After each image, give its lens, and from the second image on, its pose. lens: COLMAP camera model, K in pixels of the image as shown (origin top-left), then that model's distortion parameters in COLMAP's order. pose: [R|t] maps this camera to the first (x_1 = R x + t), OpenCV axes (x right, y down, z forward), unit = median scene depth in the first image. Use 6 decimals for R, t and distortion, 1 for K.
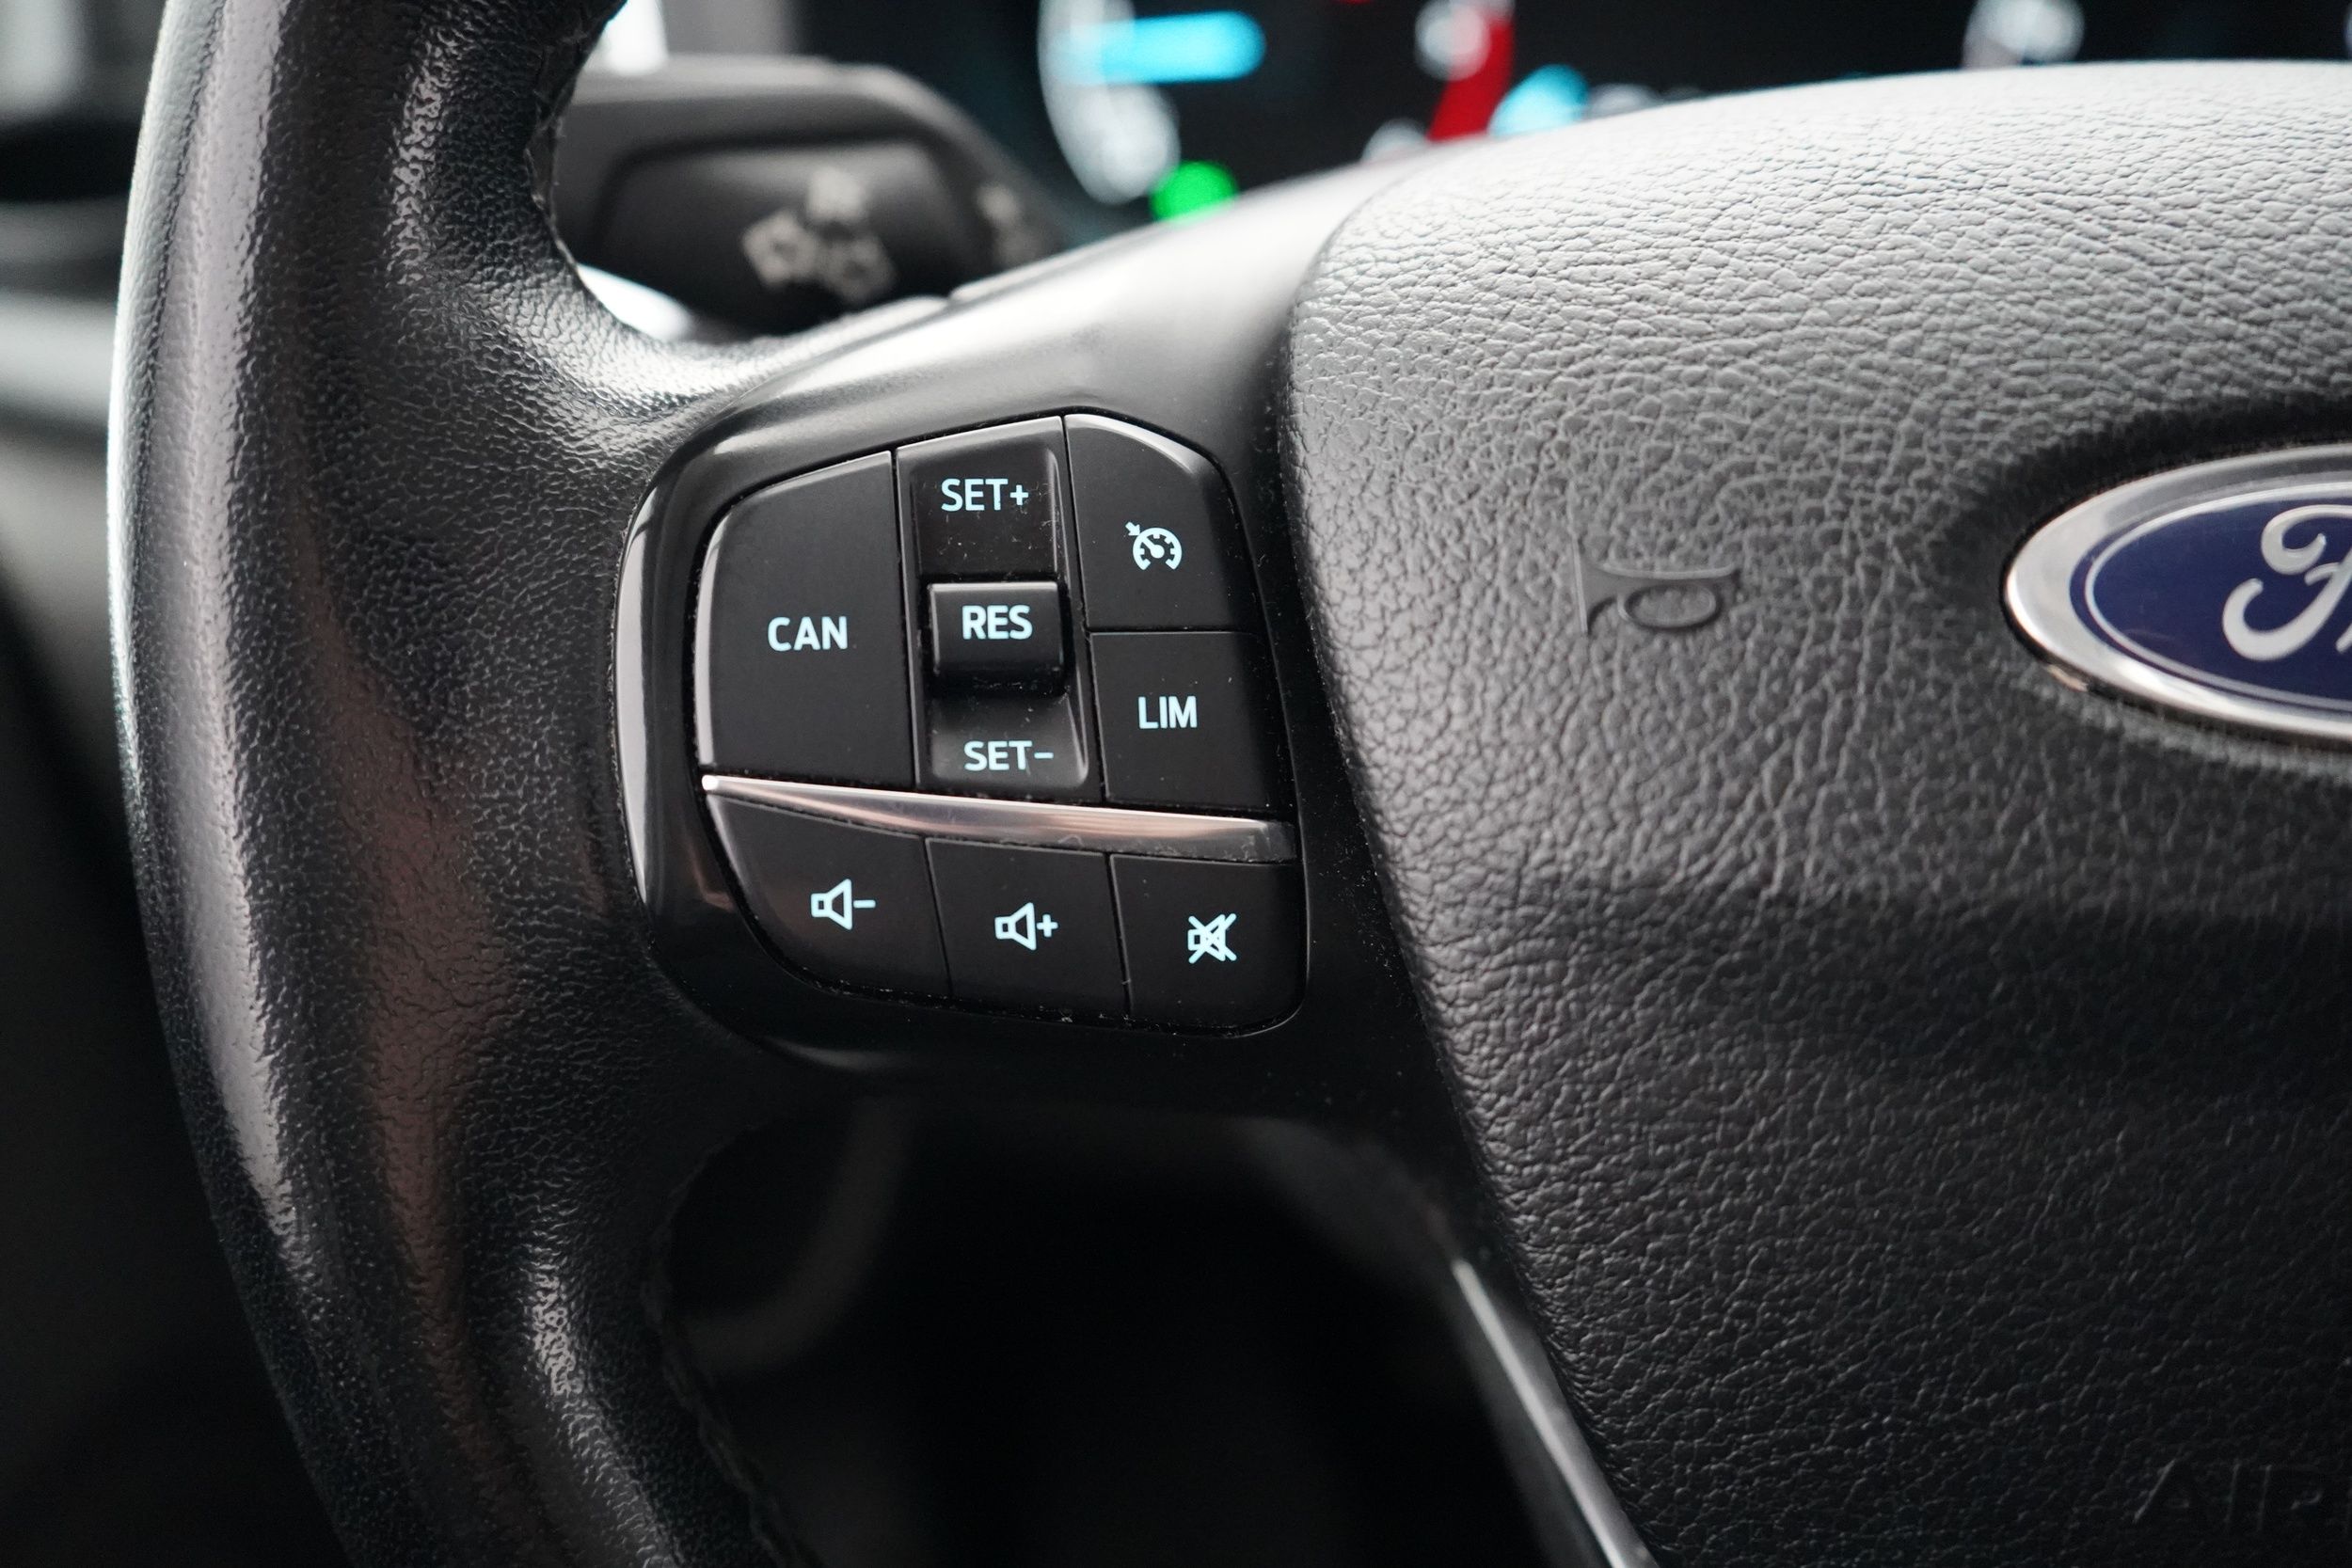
lens RADIAL K [[2336.6, 0, 1171.0], [0, 2336.6, 786.2], [0, 0, 1]] dist [0.033298, 0.000000]
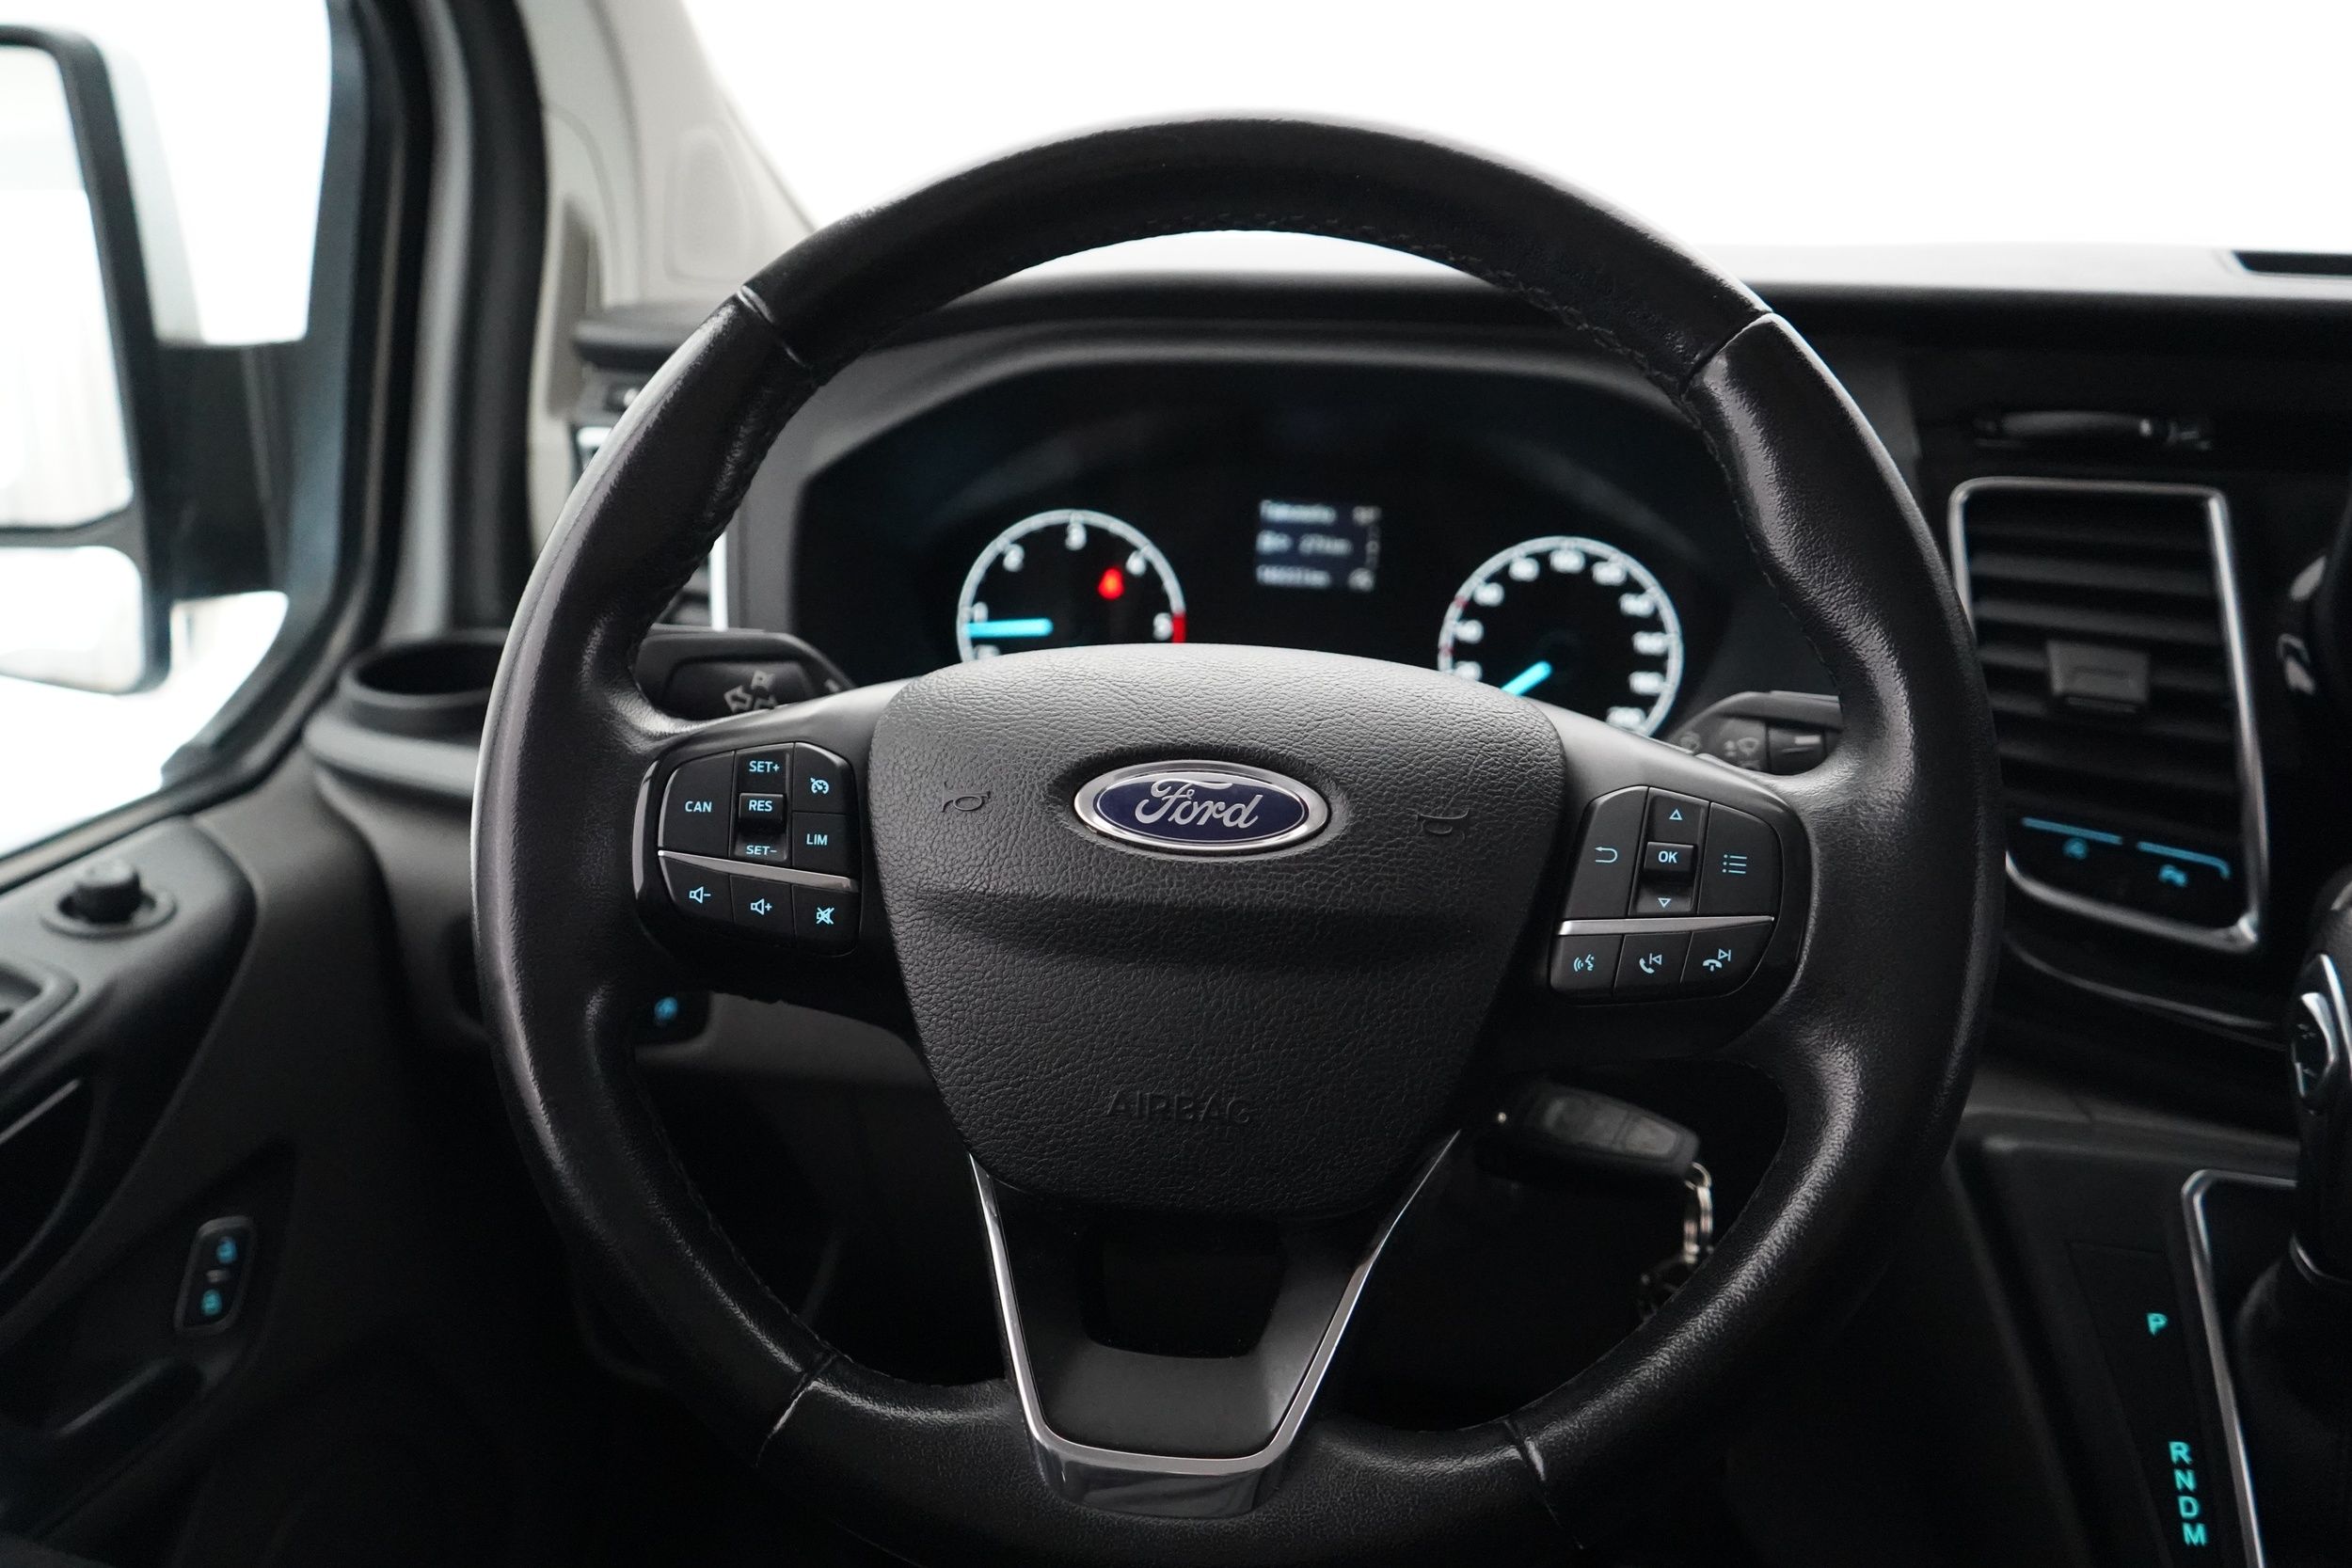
lens RADIAL K [[1943.4, 0, 1179.3], [0, 1943.4, 784.7], [0, 0, 1]] dist [-0.011662, -0.018580]
pose [[0.997750, 0.035568, -0.056828, 0.604078], [-0.047773, 0.971907, -0.230467, 0.453759], [0.047034, 0.232663, 0.971419, -1.410826]]
